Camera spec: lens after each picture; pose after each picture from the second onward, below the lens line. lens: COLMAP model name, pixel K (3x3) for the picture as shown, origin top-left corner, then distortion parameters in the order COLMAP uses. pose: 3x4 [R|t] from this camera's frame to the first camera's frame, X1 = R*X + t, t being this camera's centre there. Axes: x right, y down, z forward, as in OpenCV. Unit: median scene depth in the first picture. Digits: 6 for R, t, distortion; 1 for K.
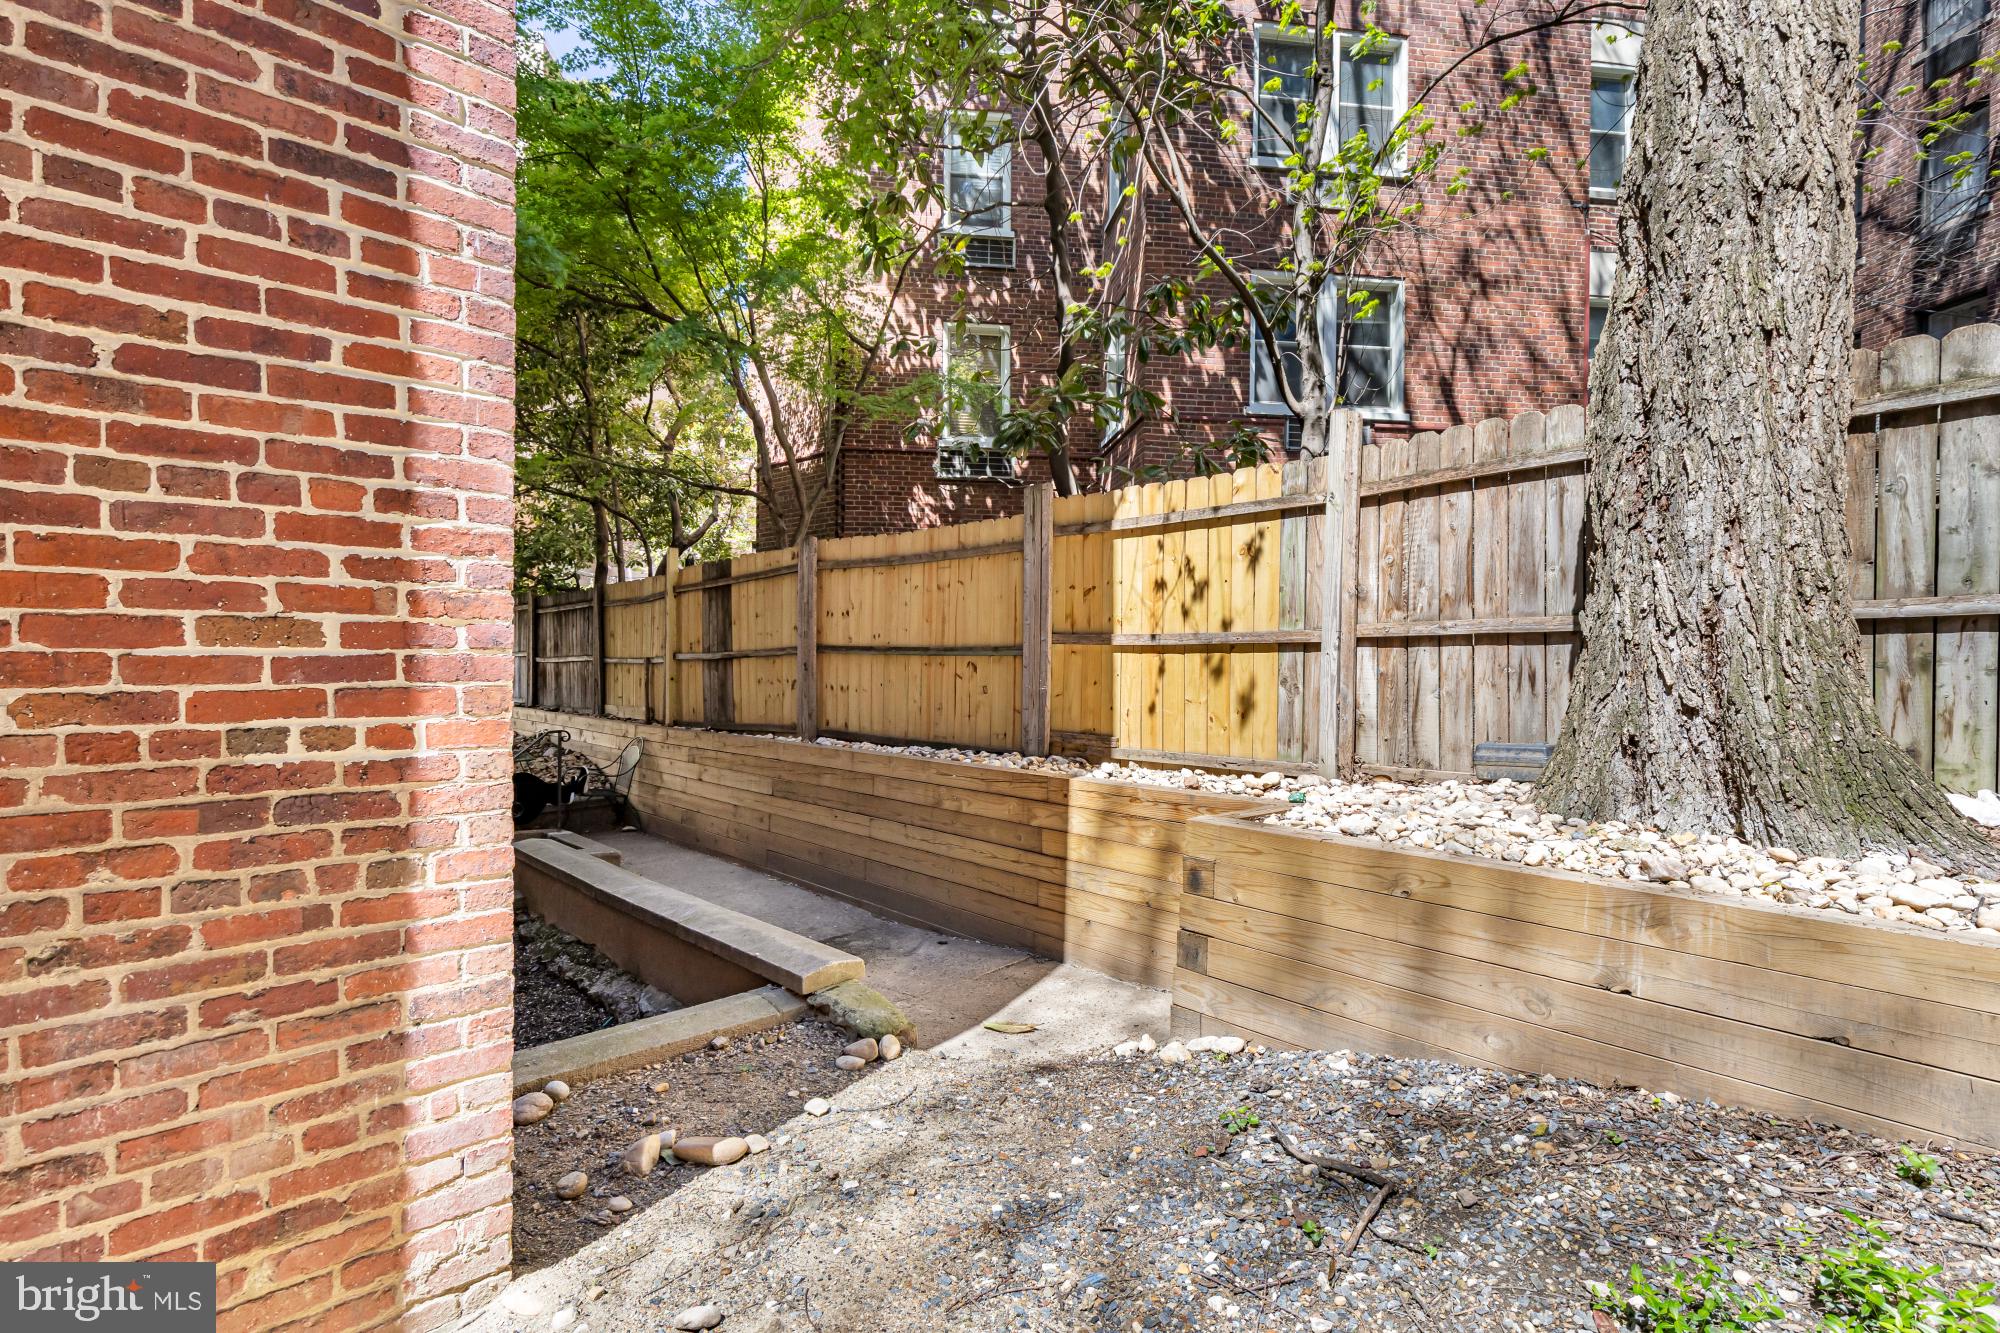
lens RADIAL K [[944.0, 0, 1000.1], [0, 944.0, 650.2], [0, 0, 1]] dist [0.009284, -0.000373]
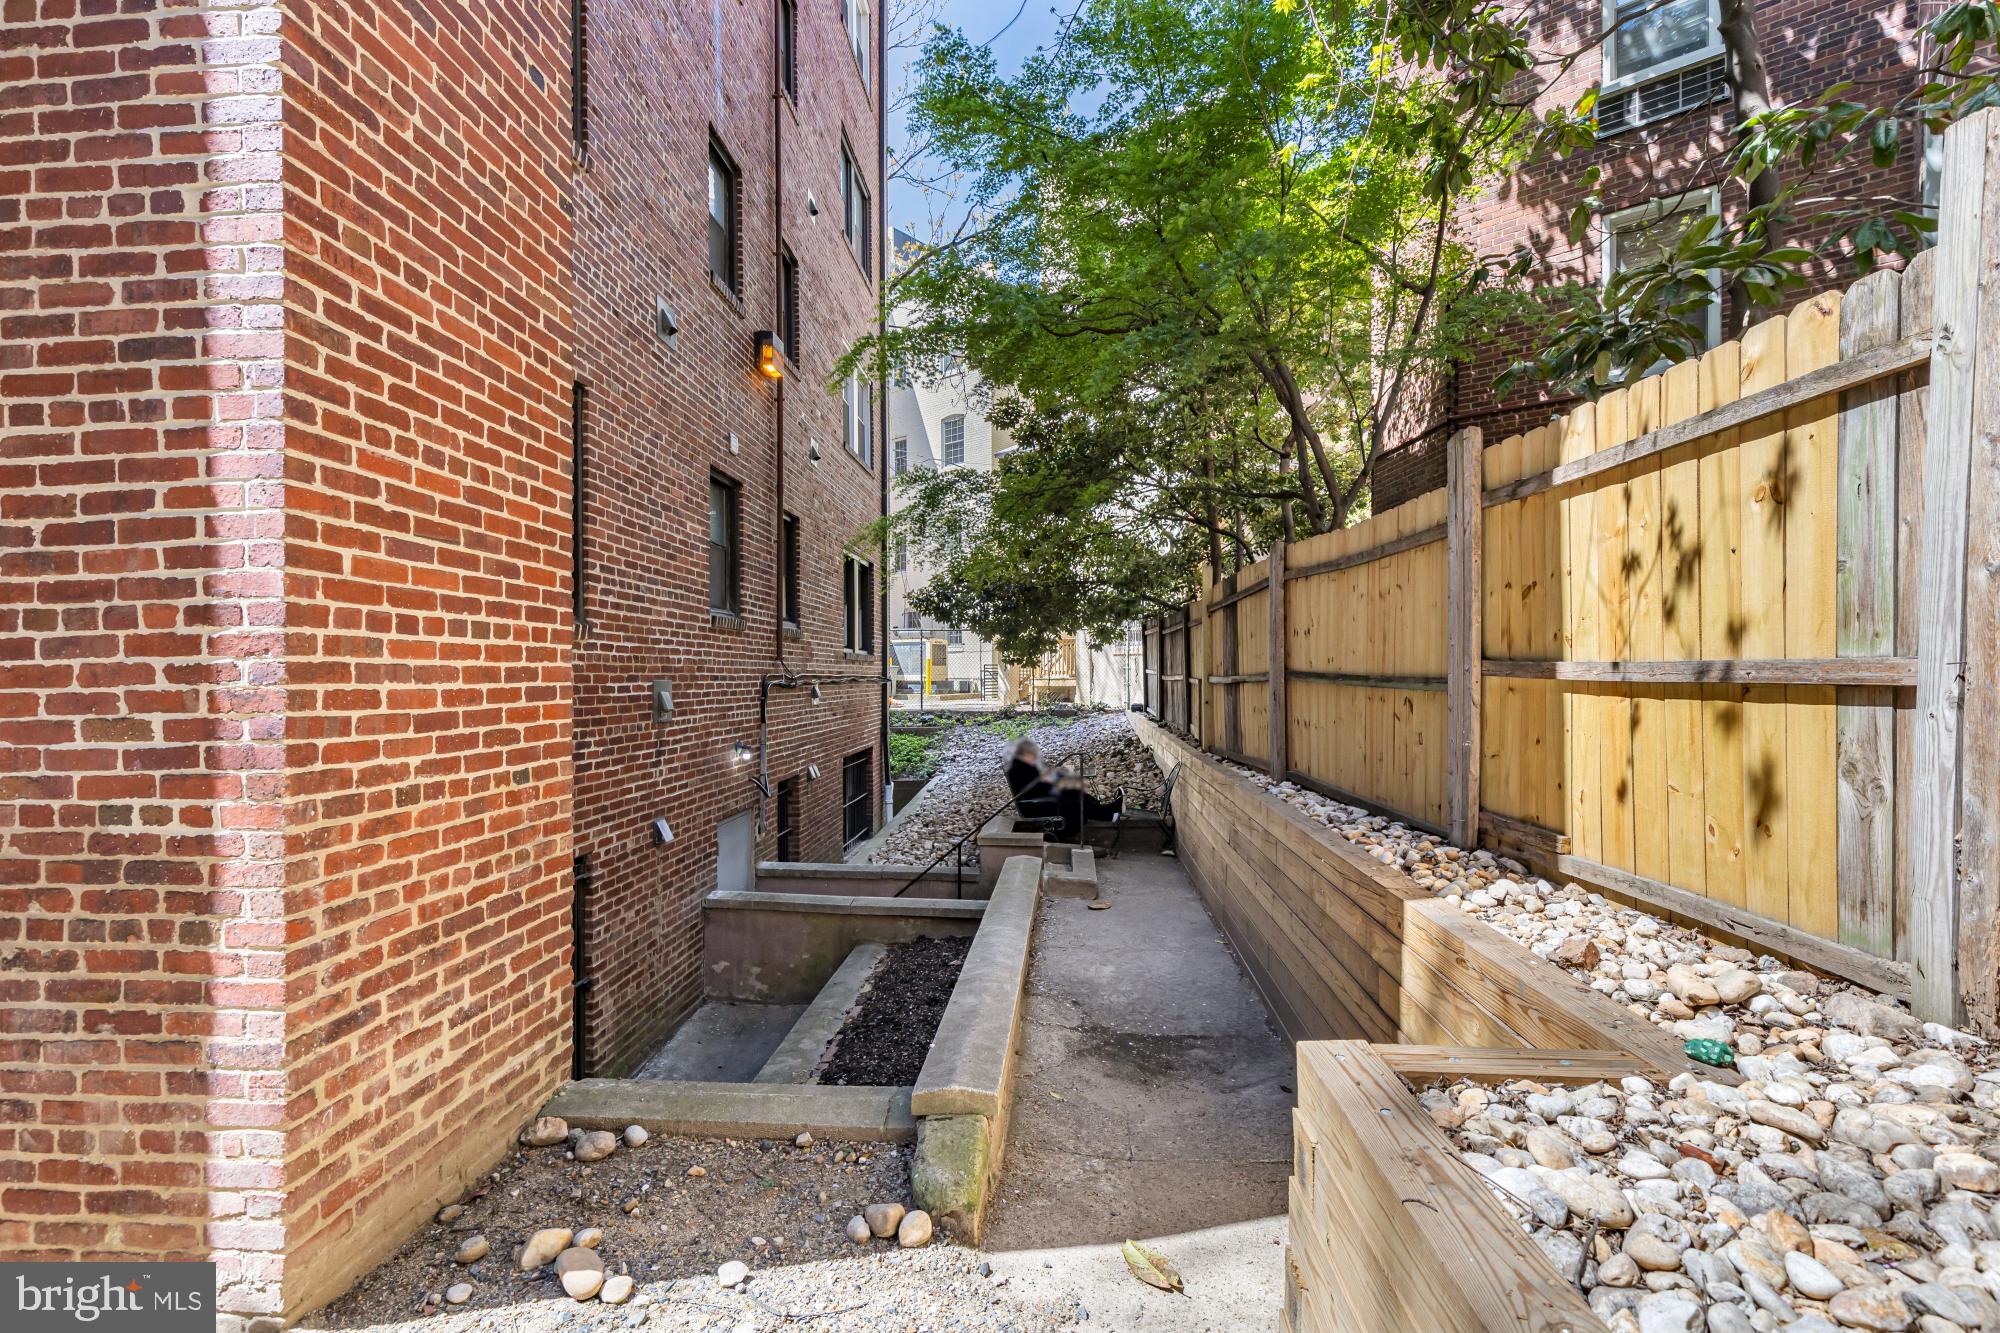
lens RADIAL K [[903.4, 0, 1000.9], [0, 903.4, 656.3], [0, 0, 1]] dist [0.009747, -0.001175]
pose [[0.666820, -0.023134, -0.744860, 0.860244], [0.027661, 0.999598, -0.006283, -0.071911], [0.744705, -0.016414, 0.667192, 0.986400]]
